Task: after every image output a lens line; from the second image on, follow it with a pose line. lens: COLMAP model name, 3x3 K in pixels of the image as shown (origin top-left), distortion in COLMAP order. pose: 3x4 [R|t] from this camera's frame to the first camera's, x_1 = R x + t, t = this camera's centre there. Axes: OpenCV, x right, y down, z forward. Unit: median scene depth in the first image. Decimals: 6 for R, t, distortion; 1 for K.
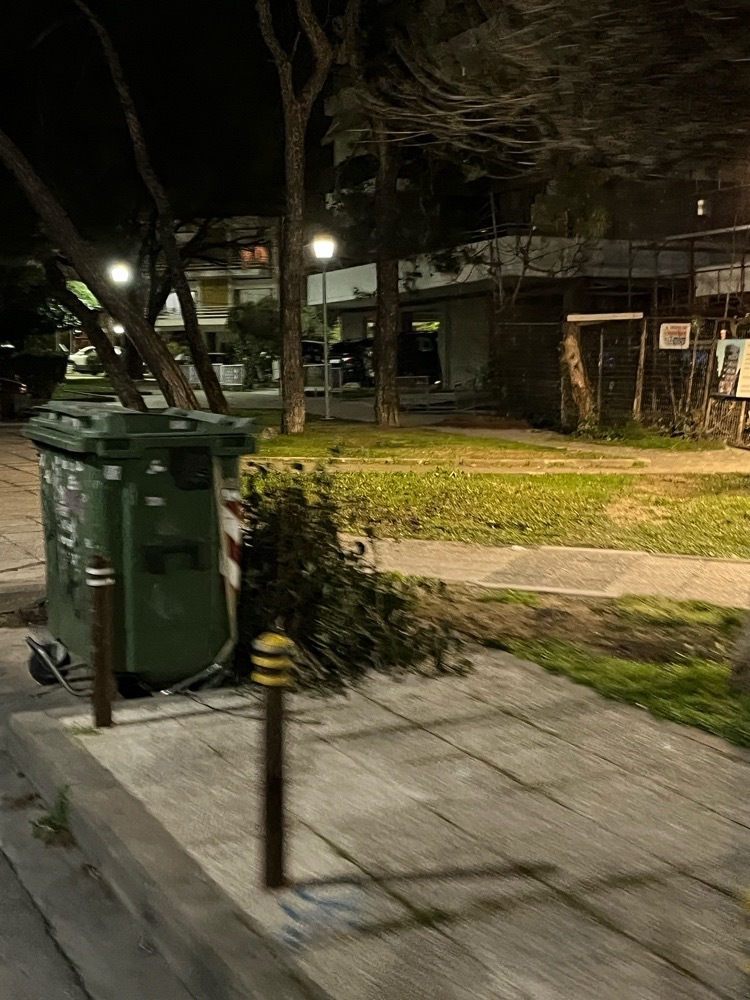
lens RADIAL K [[1398.6, 0, 375.6], [0, 1398.6, 499.5], [0, 0, 1]] dist [0.050168, 0.000000]
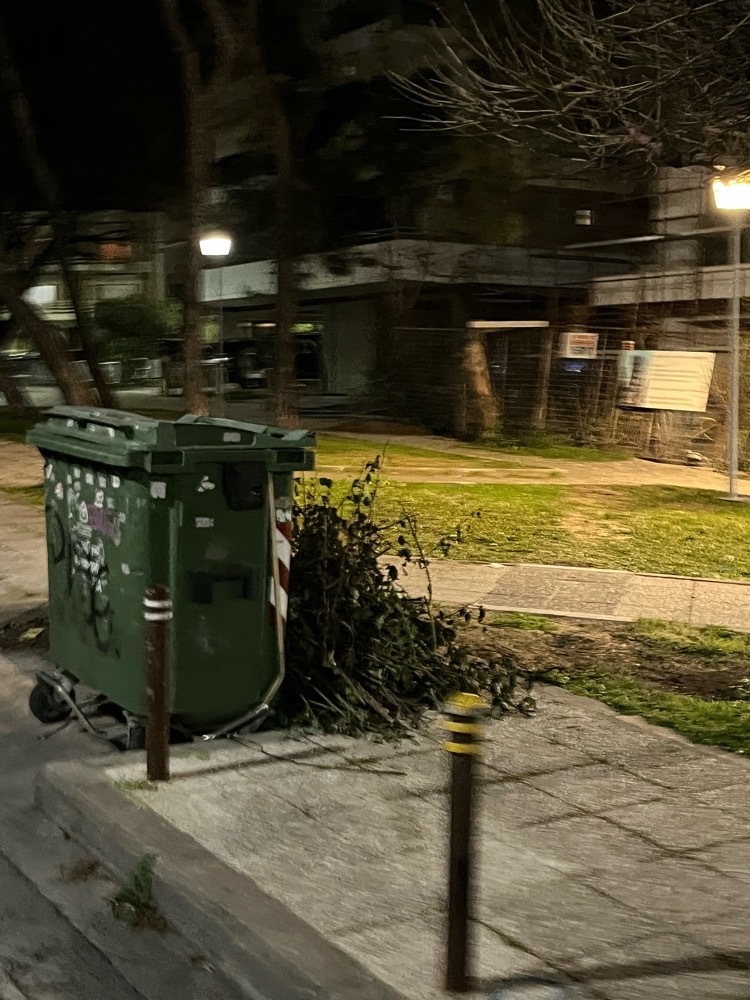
lens RADIAL K [[1398.6, 0, 375.6], [0, 1398.6, 502.2], [0, 0, 1]] dist [0.050168, 0.000000]
pose [[0.994193, 0.013173, 0.106801, -0.115420], [-0.013262, 0.999912, 0.000127, -0.010486], [-0.106790, -0.001543, 0.994280, 0.082688]]
